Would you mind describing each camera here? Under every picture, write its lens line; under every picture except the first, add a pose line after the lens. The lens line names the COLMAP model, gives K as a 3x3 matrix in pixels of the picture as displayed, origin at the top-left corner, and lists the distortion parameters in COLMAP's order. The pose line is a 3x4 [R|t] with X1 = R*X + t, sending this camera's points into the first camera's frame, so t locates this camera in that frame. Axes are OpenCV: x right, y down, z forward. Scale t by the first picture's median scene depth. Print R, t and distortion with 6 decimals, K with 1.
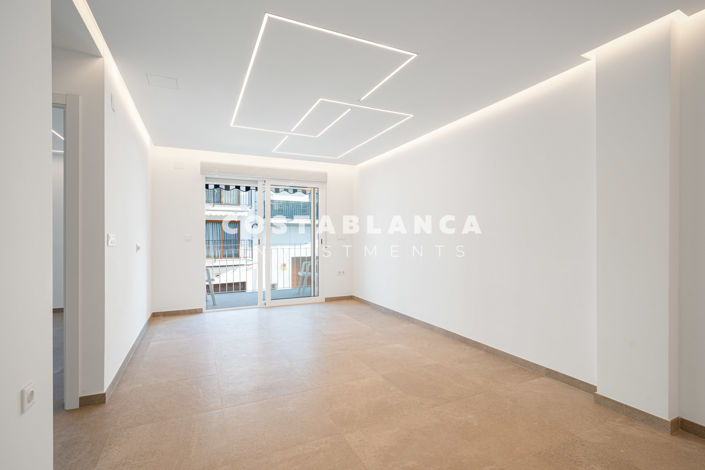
lens RADIAL K [[325.1, 0, 352.5], [0, 325.1, 235.0], [0, 0, 1]] dist [0.001290, 0.000013]
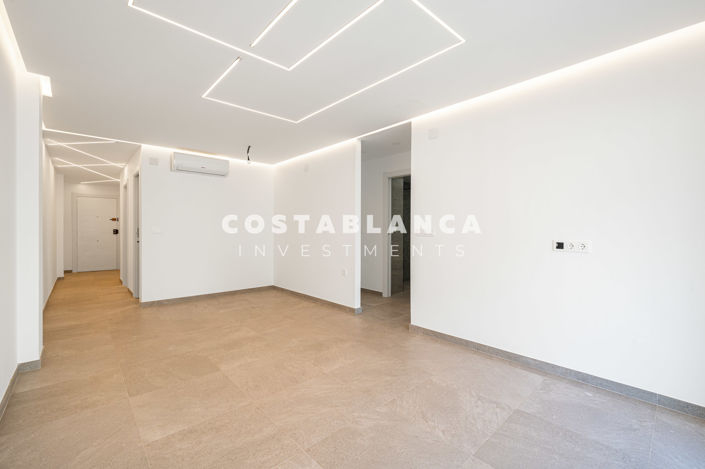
lens RADIAL K [[310.9, 0, 352.5], [0, 310.9, 234.5], [0, 0, 1]] dist [0.002858, 0.000369]
pose [[-0.959369, 0.005289, -0.282106, -0.033893], [0.000017, 0.999825, 0.018687, 0.003576], [0.282156, 0.017923, -0.959201, 2.118339]]
